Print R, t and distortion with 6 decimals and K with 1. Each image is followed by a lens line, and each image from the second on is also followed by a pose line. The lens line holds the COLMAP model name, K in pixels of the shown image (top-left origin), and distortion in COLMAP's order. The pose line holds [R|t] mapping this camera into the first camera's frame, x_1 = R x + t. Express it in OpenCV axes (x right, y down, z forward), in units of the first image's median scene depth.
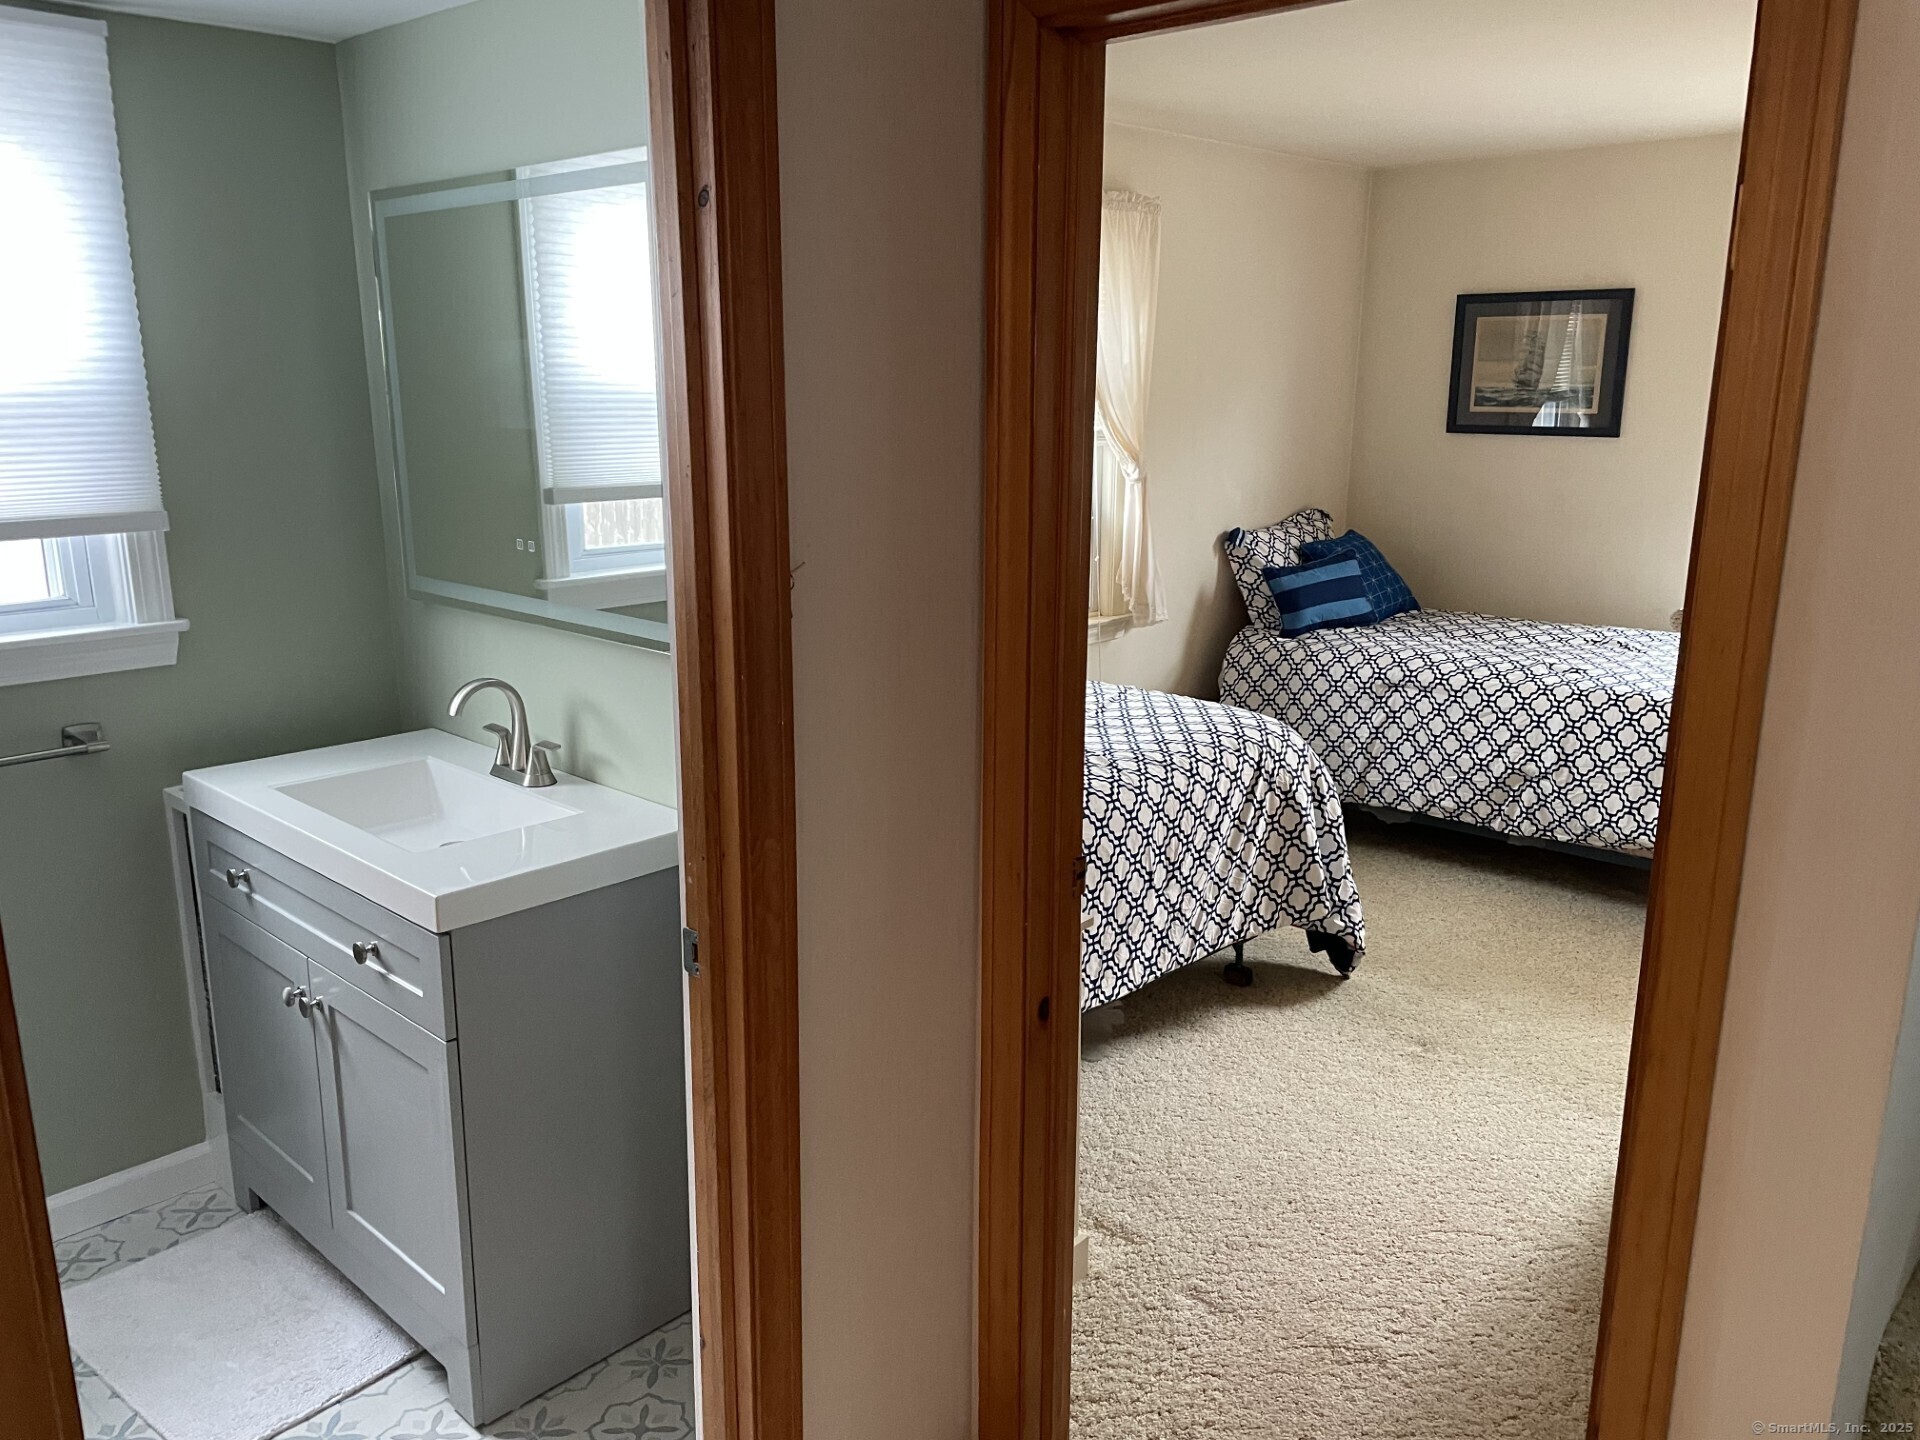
lens RADIAL K [[1391.5, 0, 958.9], [0, 1391.5, 711.6], [0, 0, 1]] dist [0.032935, -0.058337]
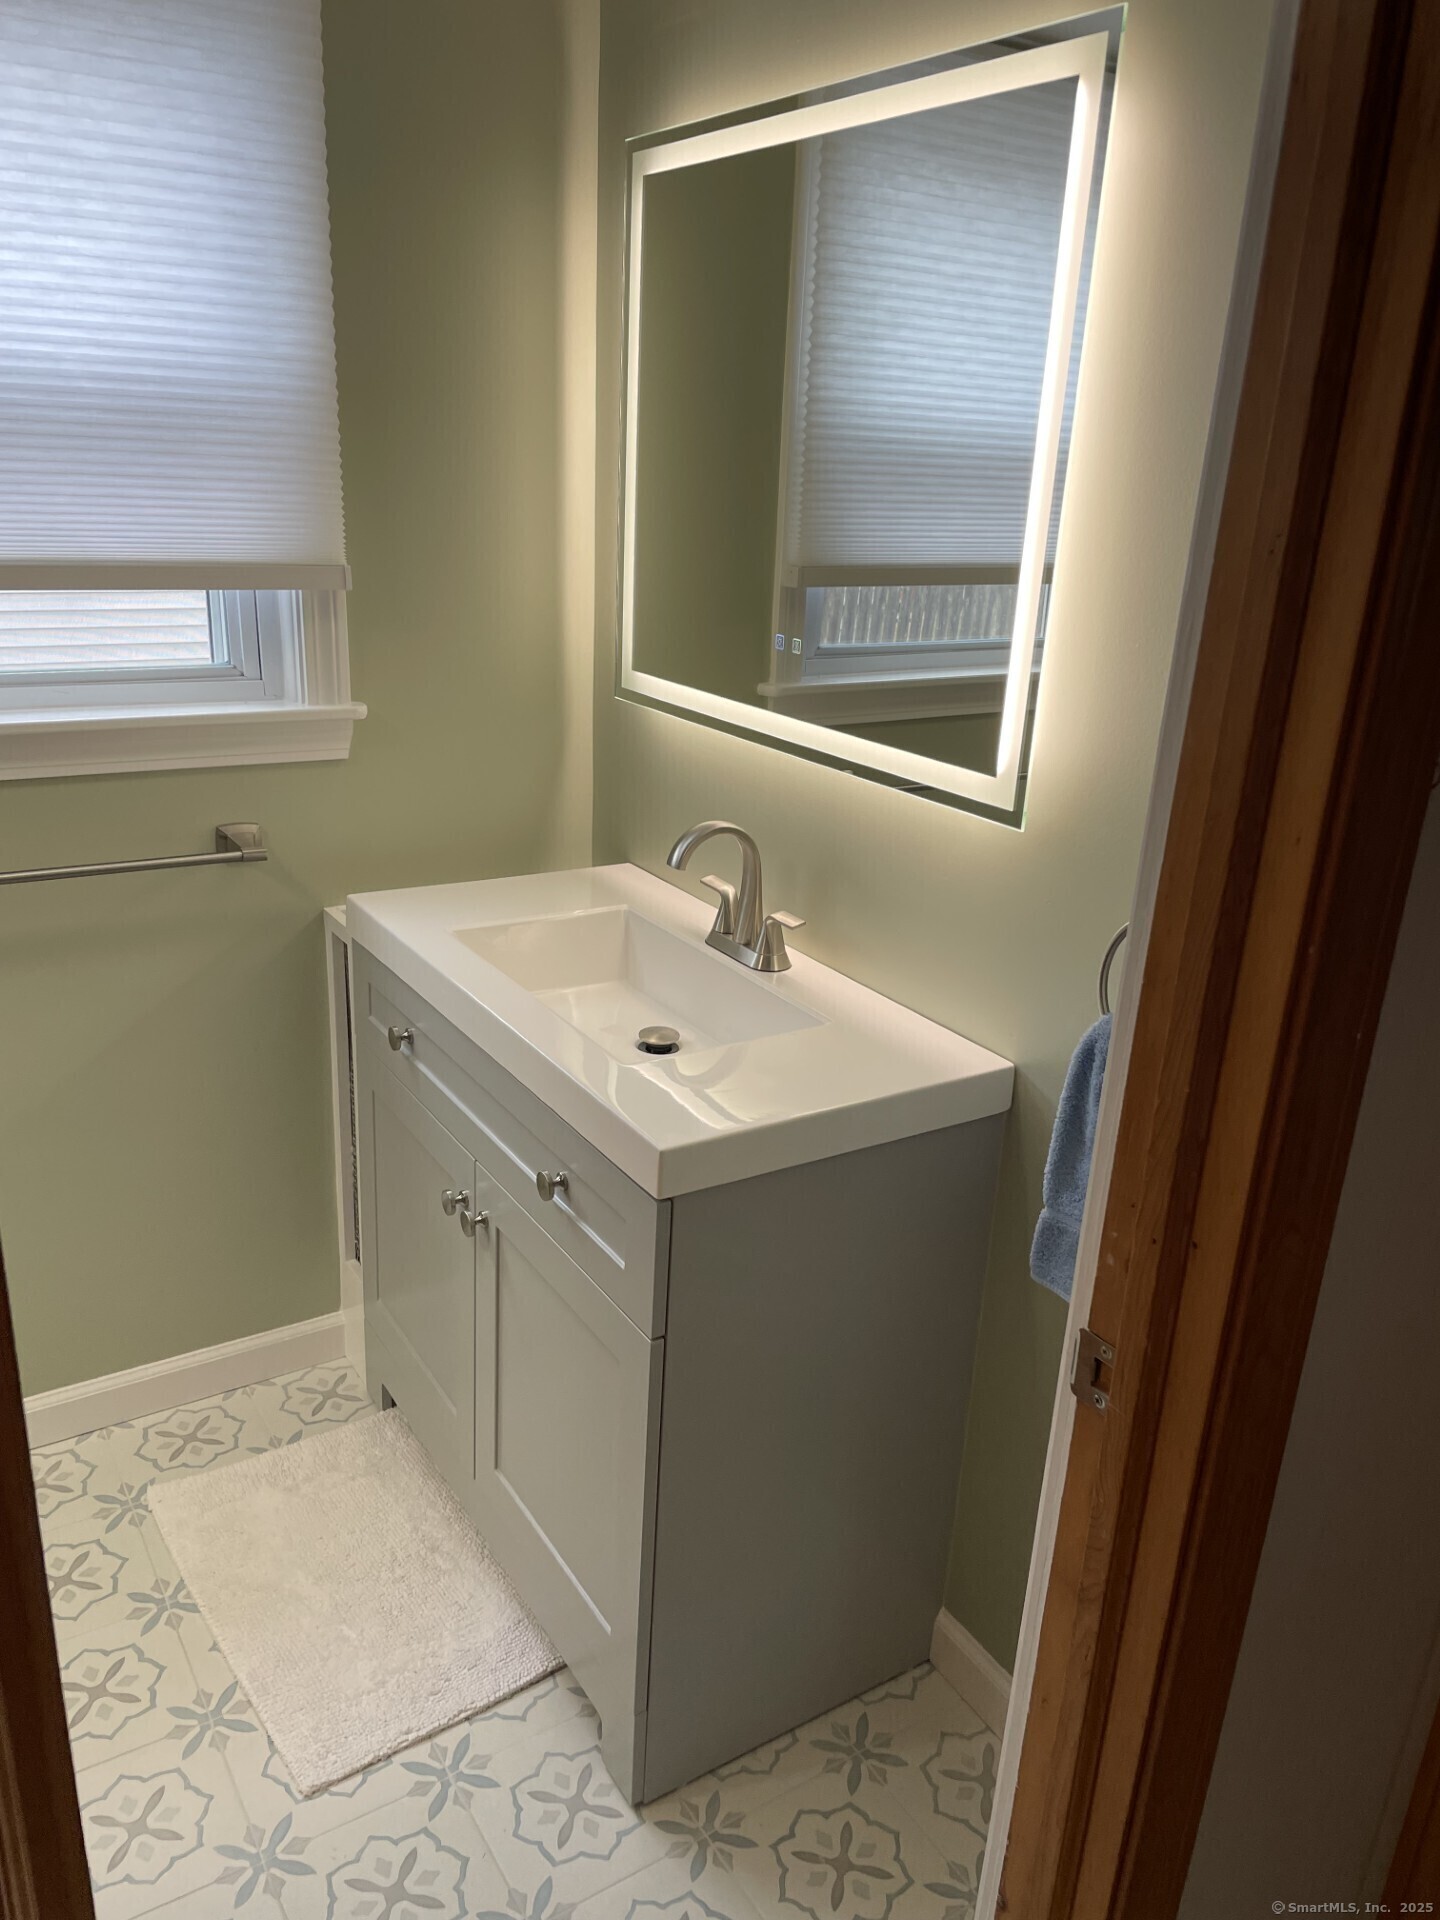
lens RADIAL K [[1391.5, 0, 714.2], [0, 1391.5, 953.9], [0, 0, 1]] dist [0.032935, -0.058337]
pose [[0.964194, 0.125926, -0.233395, -0.115985], [-0.100278, 0.987851, 0.118720, -0.030155], [0.245509, -0.091065, 0.965107, 0.198602]]
